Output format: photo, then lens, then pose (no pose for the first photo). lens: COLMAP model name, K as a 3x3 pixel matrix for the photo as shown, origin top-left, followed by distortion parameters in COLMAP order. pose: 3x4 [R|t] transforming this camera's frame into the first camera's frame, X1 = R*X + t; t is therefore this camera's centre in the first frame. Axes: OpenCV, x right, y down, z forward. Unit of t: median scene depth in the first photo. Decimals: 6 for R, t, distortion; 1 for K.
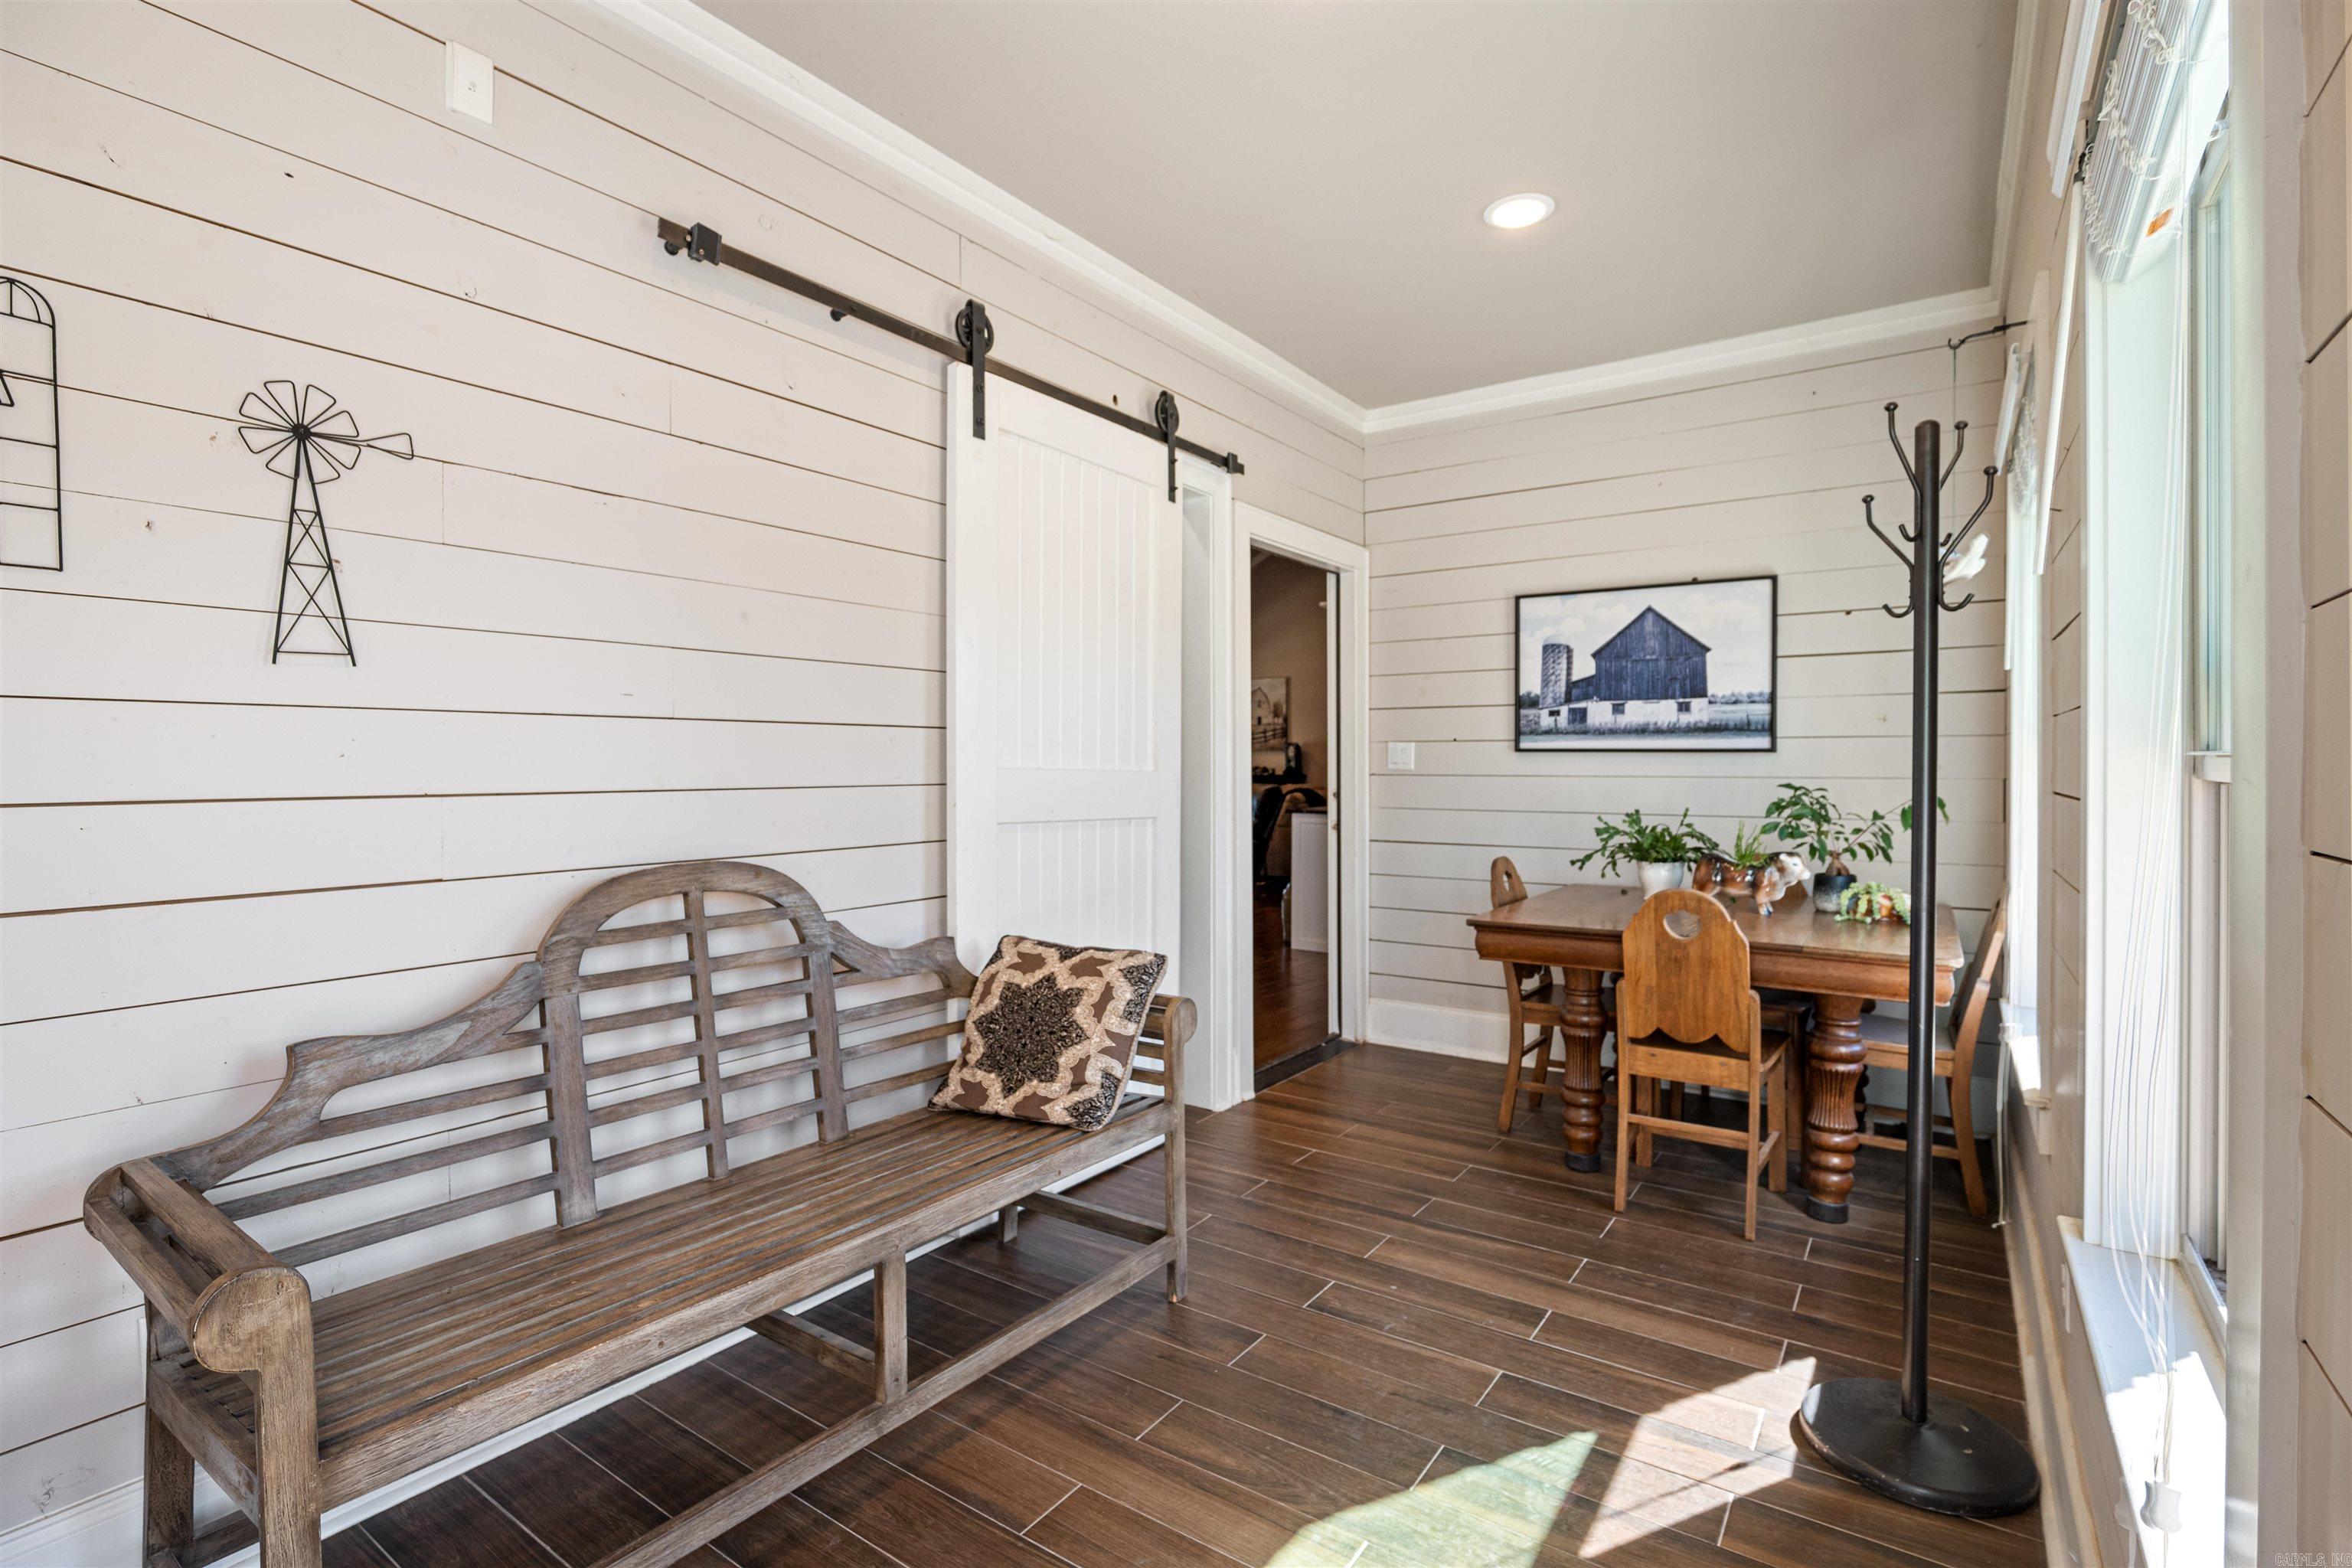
lens RADIAL K [[1100.0, 0, 1169.1], [0, 1100.0, 774.9], [0, 0, 1]] dist [-0.014382, -0.000267]
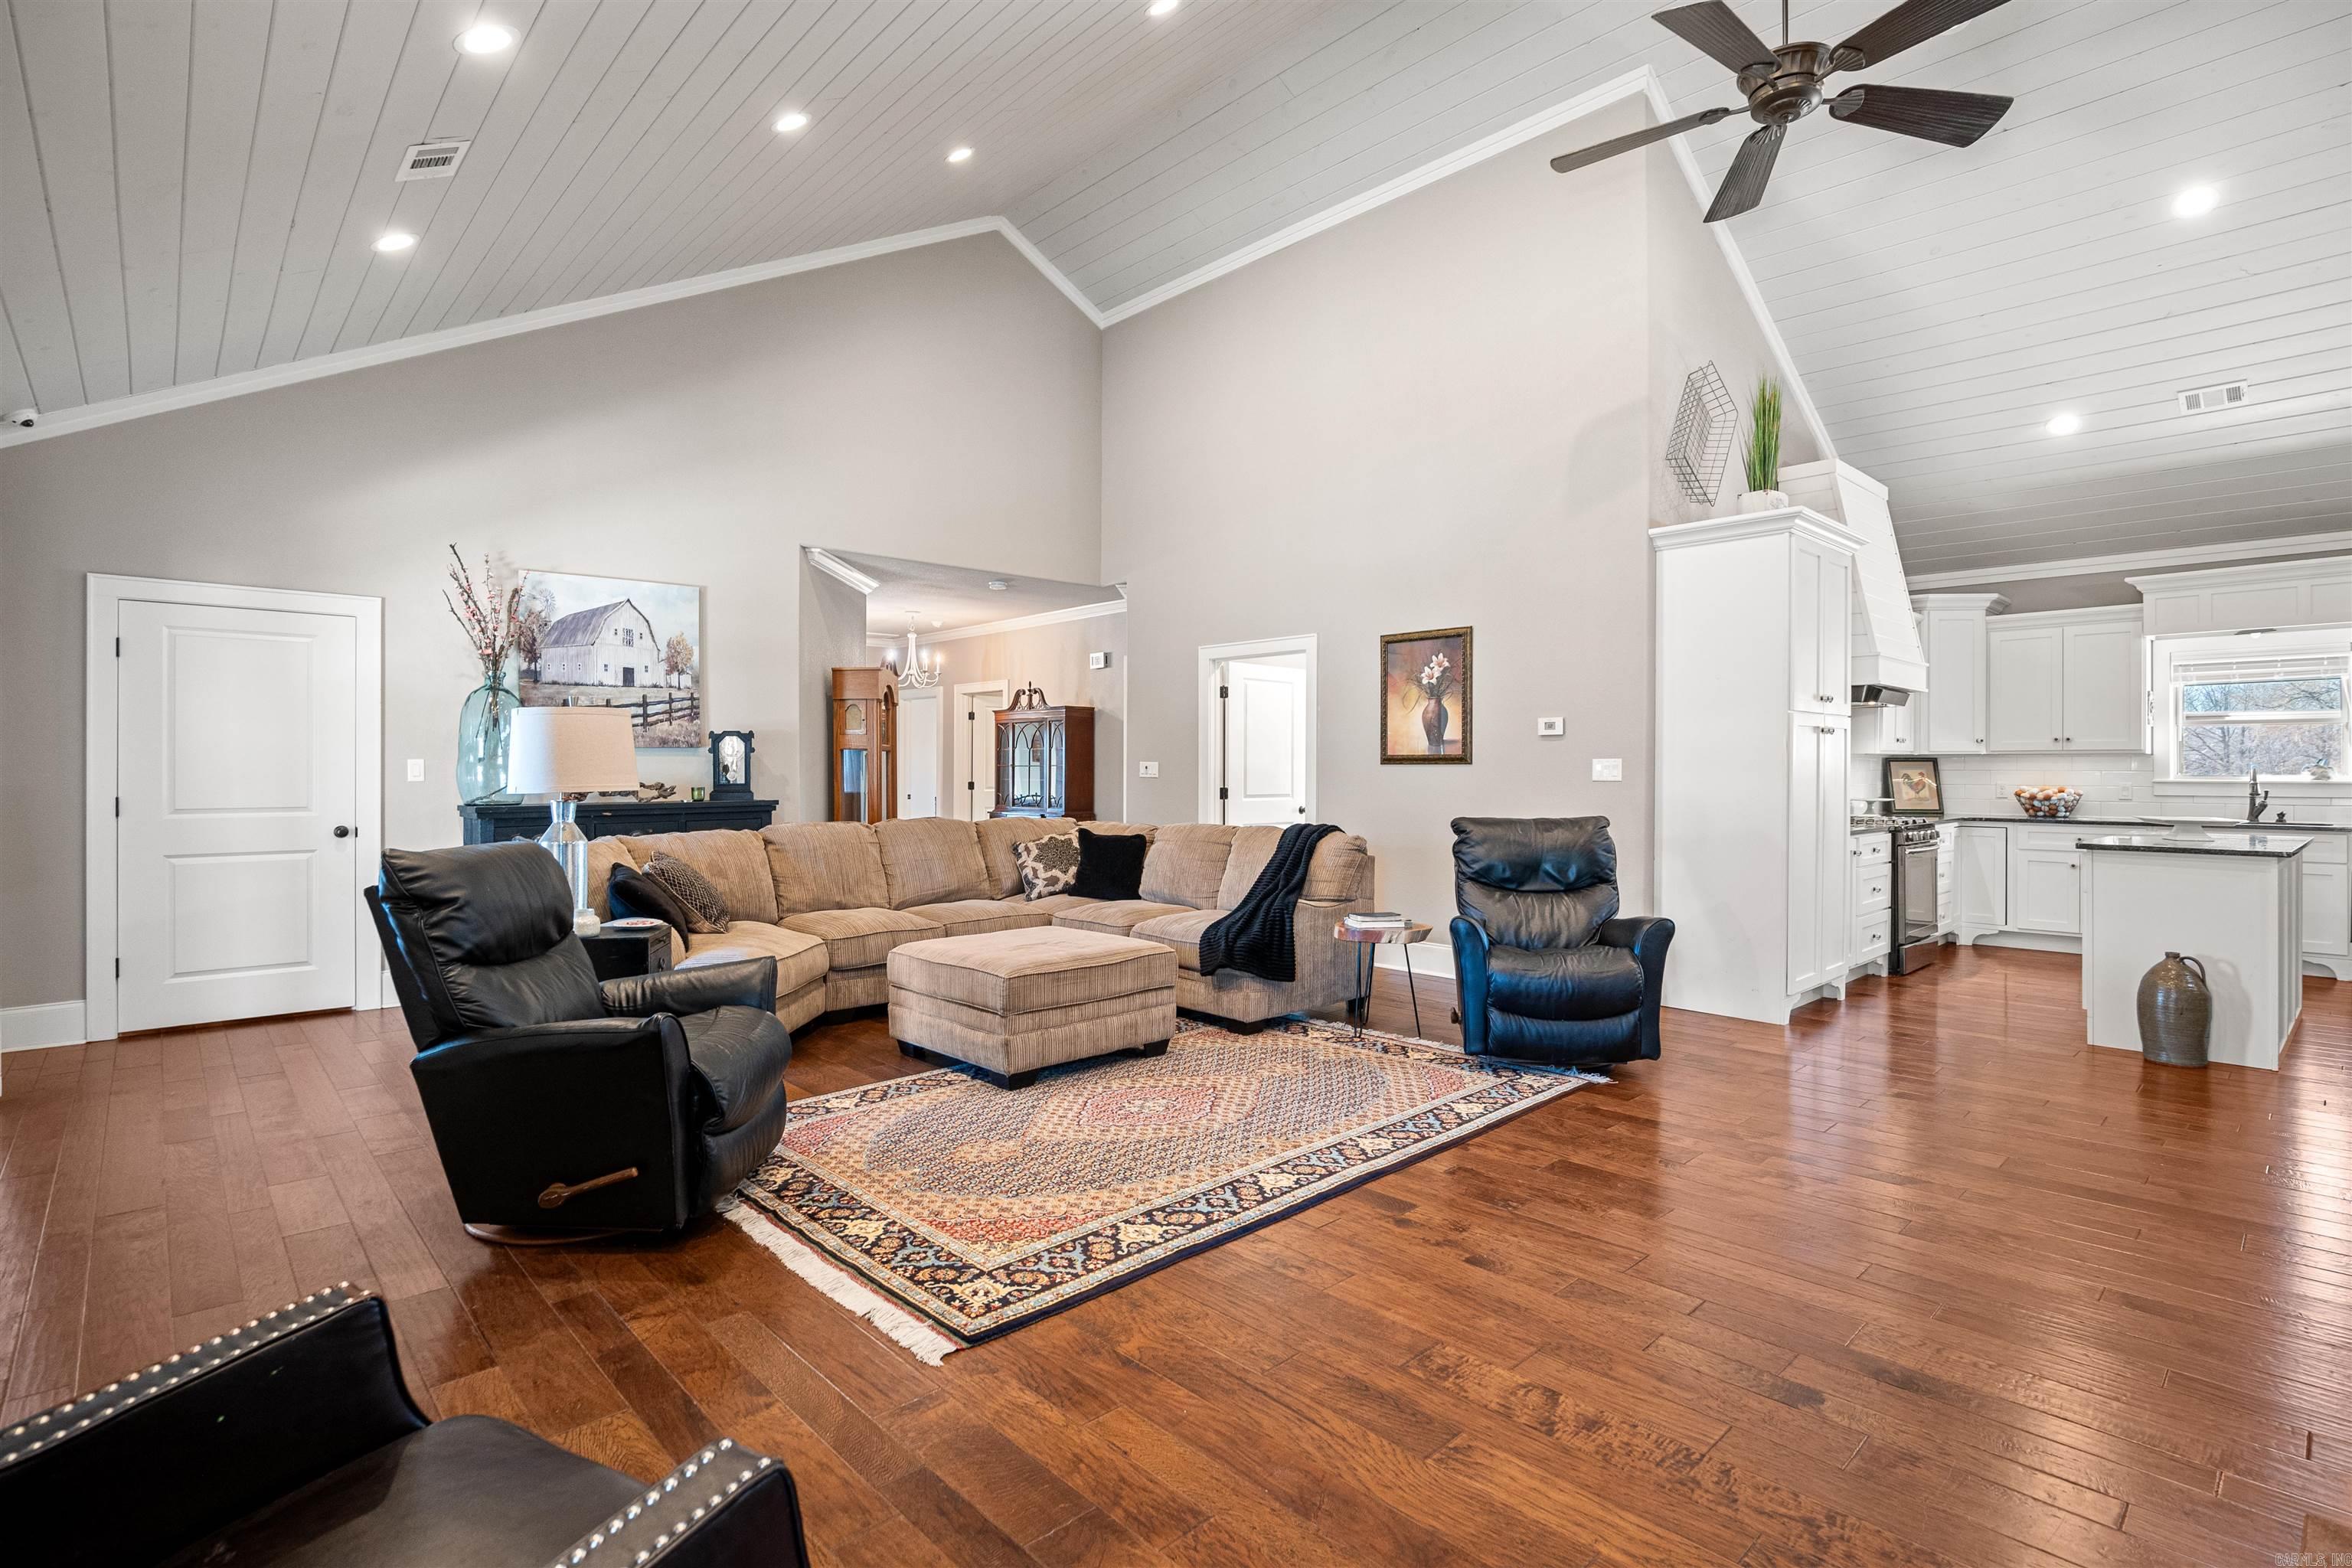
lens RADIAL K [[1127.3, 0, 1179.6], [0, 1127.3, 766.4], [0, 0, 1]] dist [-0.008773, 0.000523]
pose [[0.209975, 0.001018, 0.977706, -0.307676], [0.007018, 0.999972, -0.002548, -0.011841], [-0.977682, 0.007397, 0.209962, 0.709332]]
